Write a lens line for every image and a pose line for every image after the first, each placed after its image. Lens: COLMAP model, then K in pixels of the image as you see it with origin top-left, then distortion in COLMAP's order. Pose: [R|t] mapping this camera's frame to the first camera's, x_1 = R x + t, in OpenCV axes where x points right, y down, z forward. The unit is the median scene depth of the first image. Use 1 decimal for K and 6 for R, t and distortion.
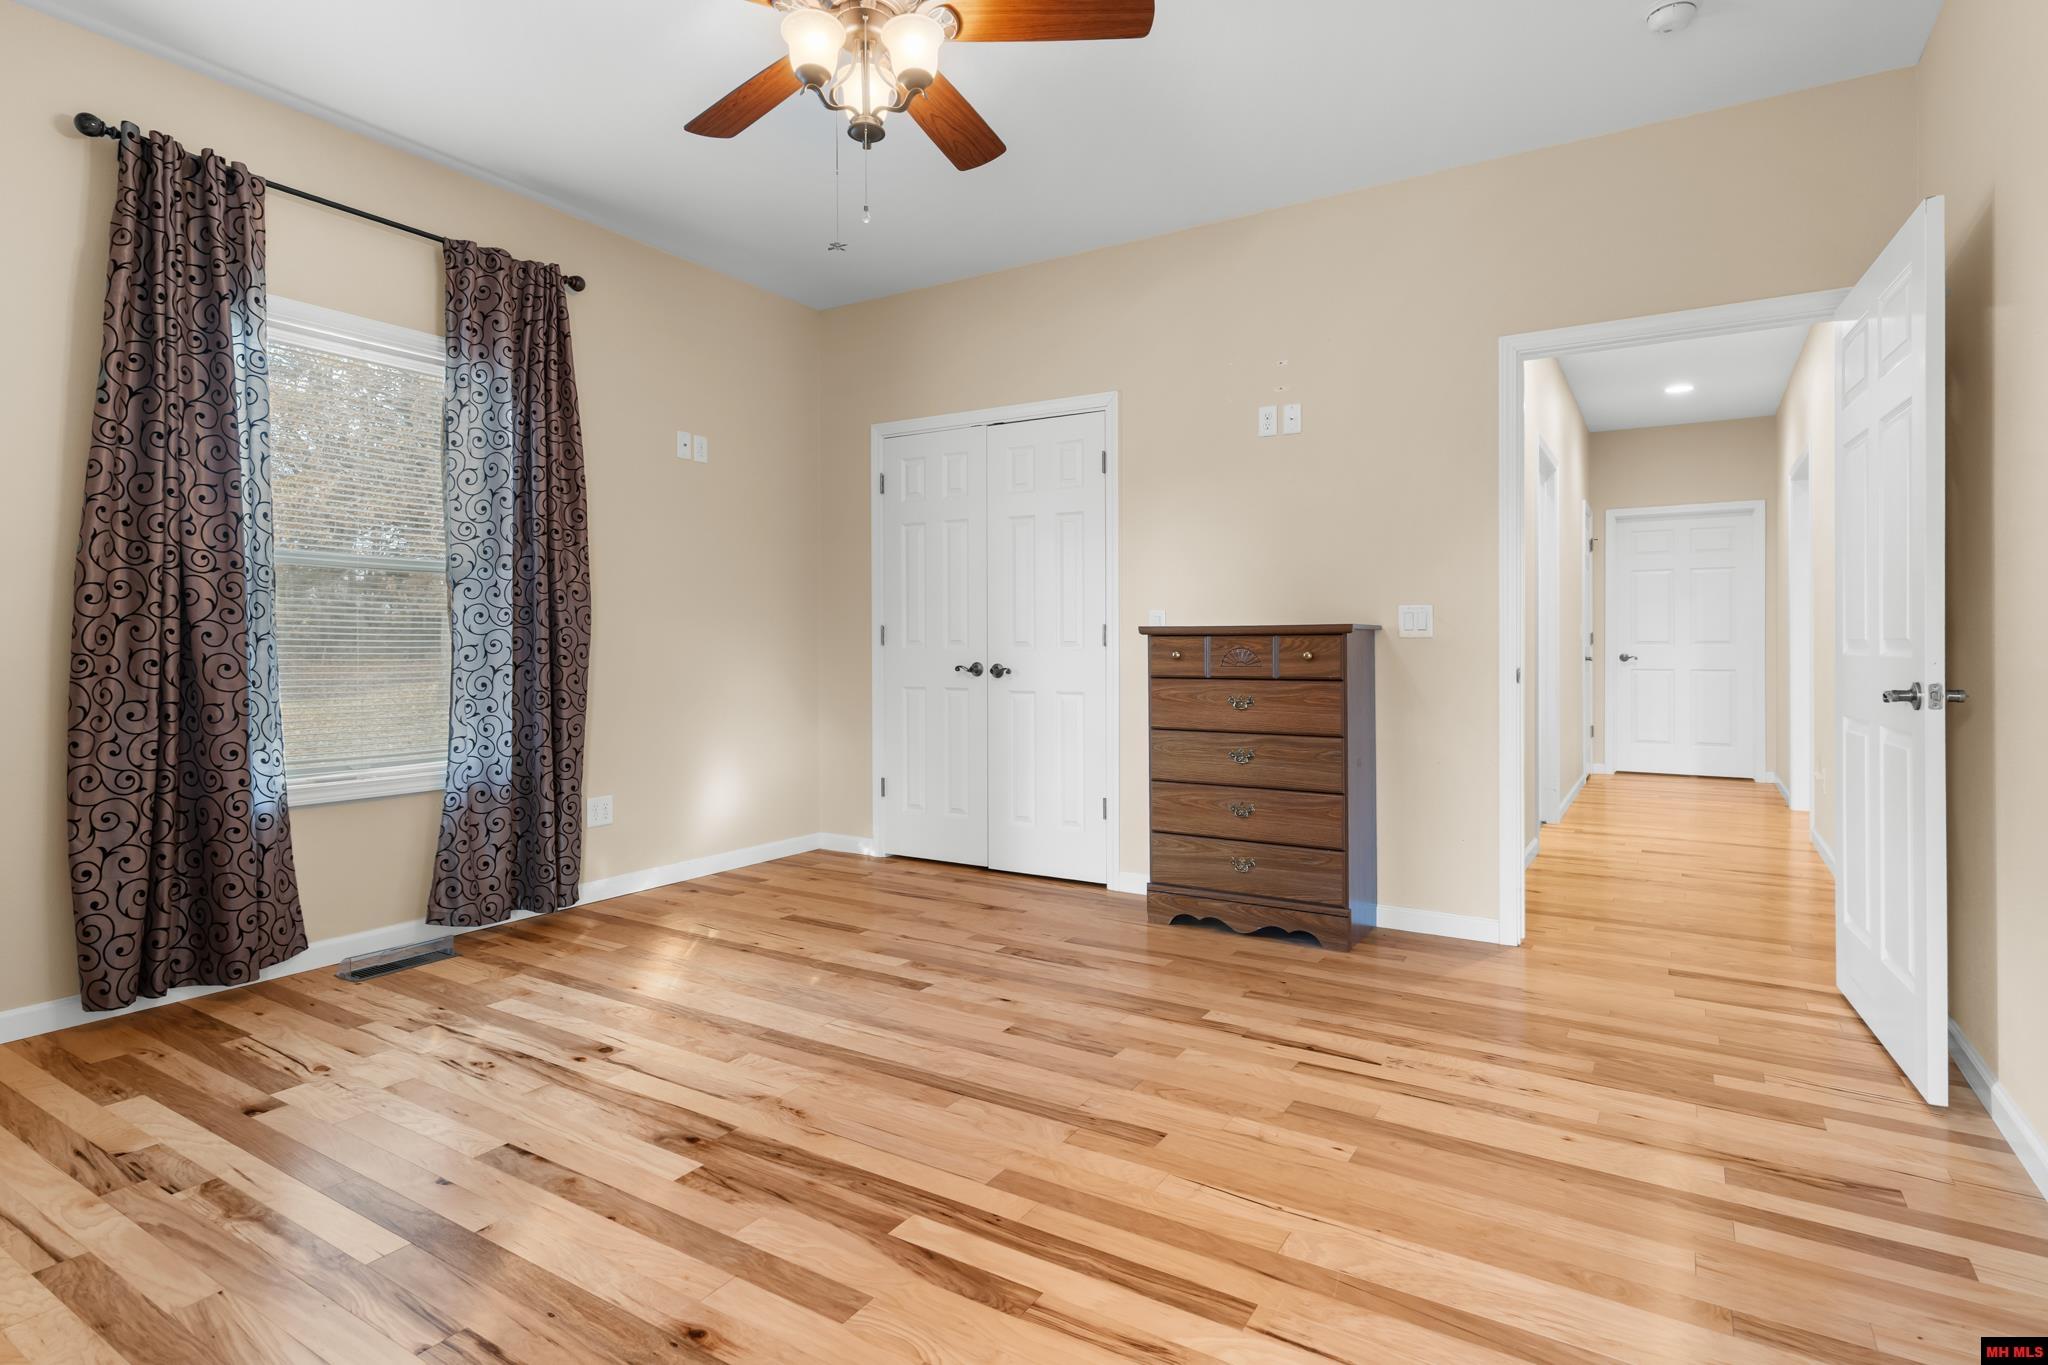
lens RADIAL K [[1059.2, 0, 1024.7], [0, 1059.2, 635.0], [0, 0, 1]] dist [-0.002414, 0.000241]
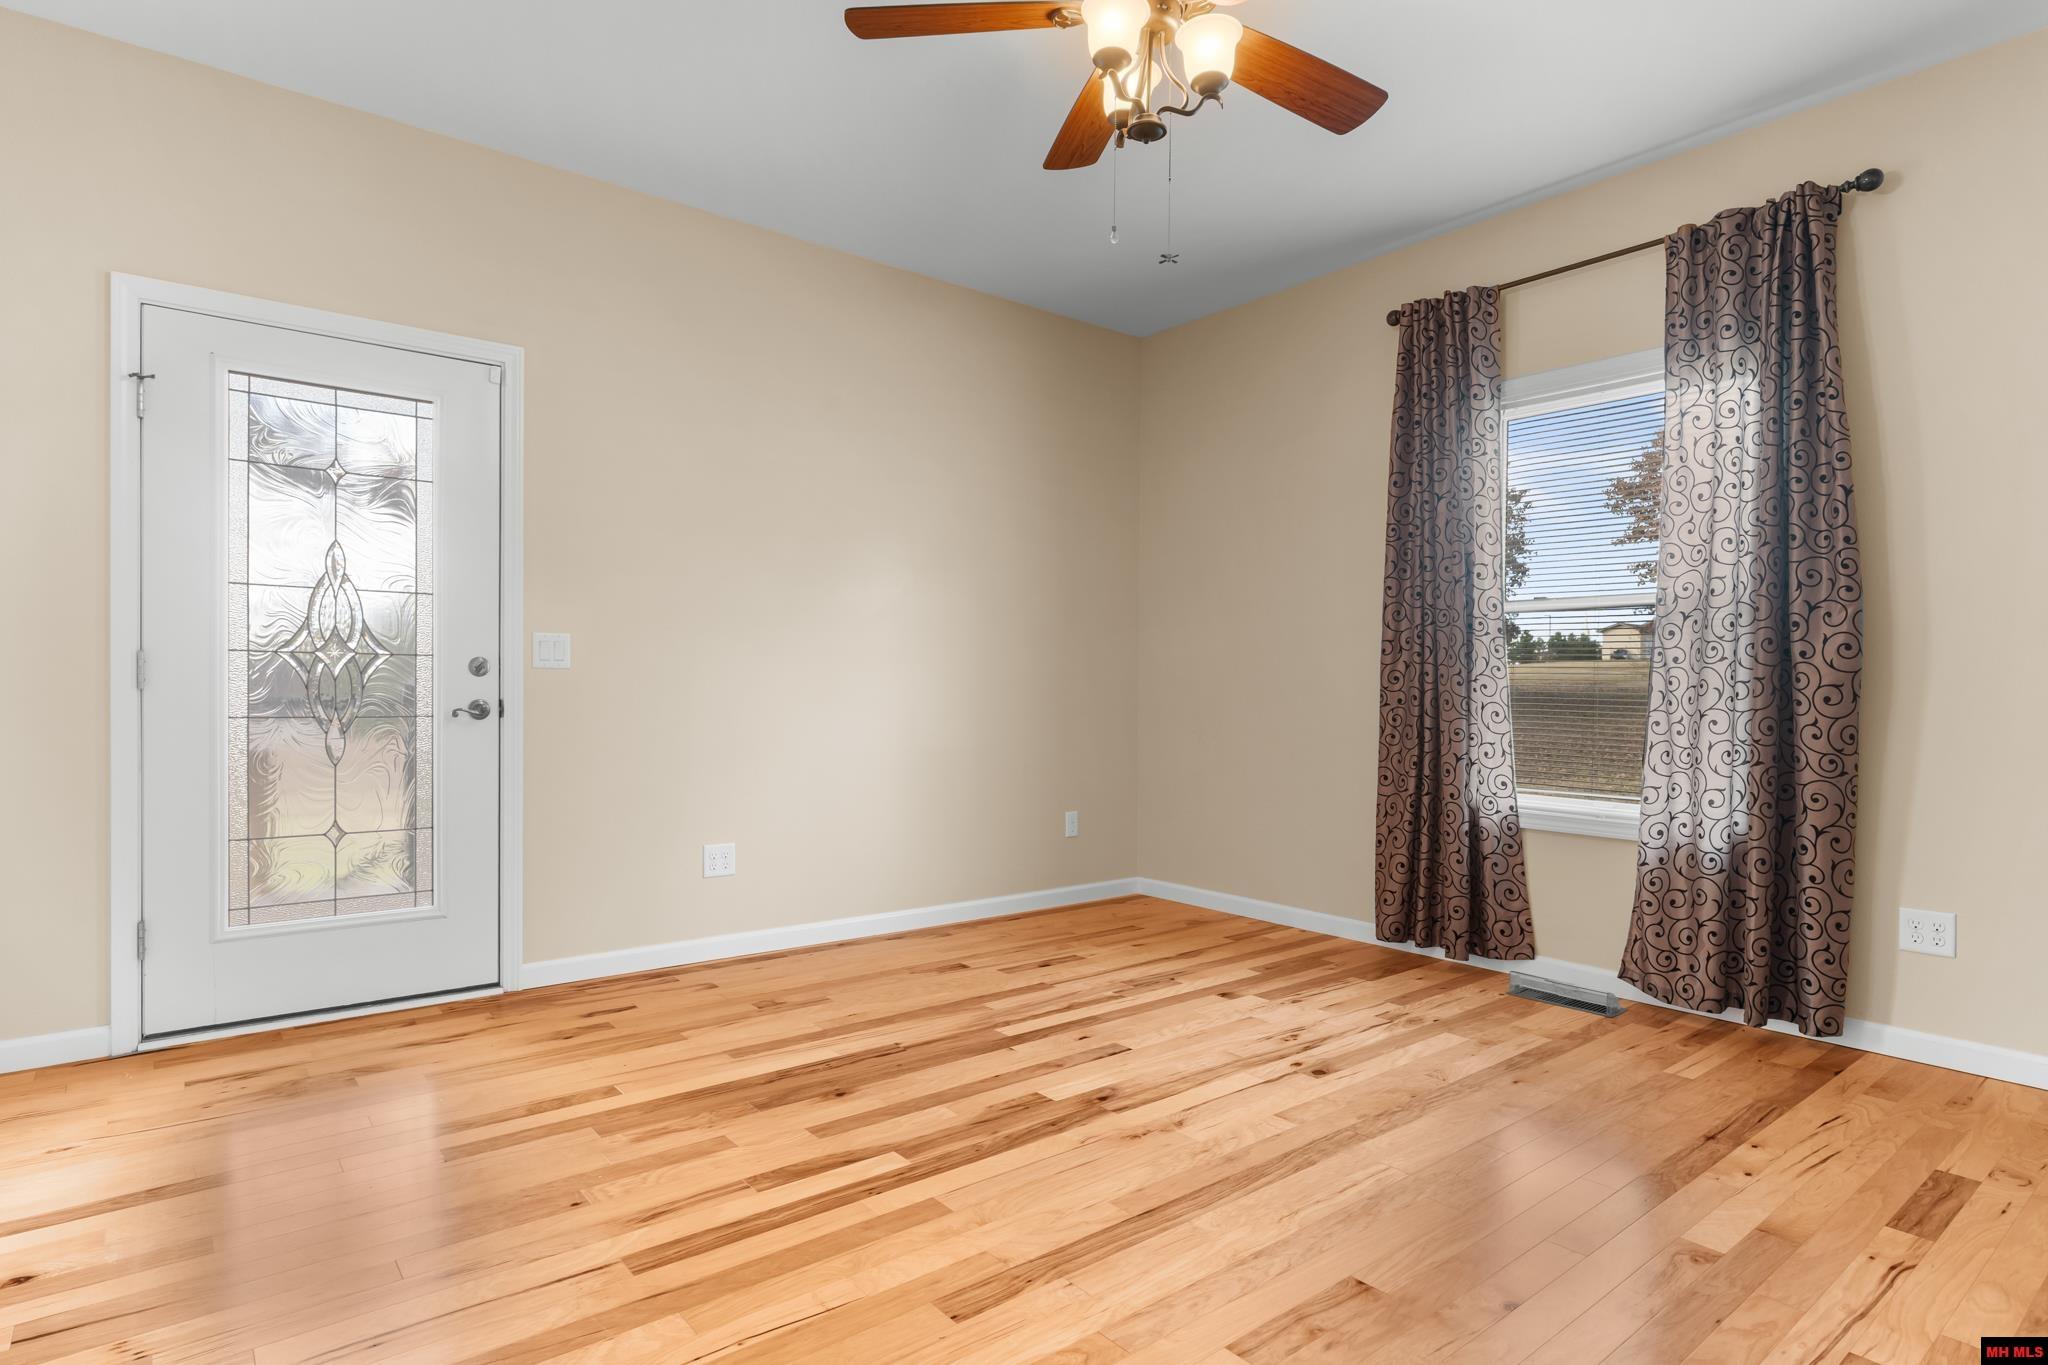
lens RADIAL K [[1094.5, 0, 1027.8], [0, 1094.5, 690.0], [0, 0, 1]] dist [-0.004267, -0.000499]
pose [[-0.331266, 0.004892, -0.943525, 0.742812], [0.001974, 0.999988, 0.004492, 0.011306], [0.943536, -0.000375, -0.331271, 1.134380]]
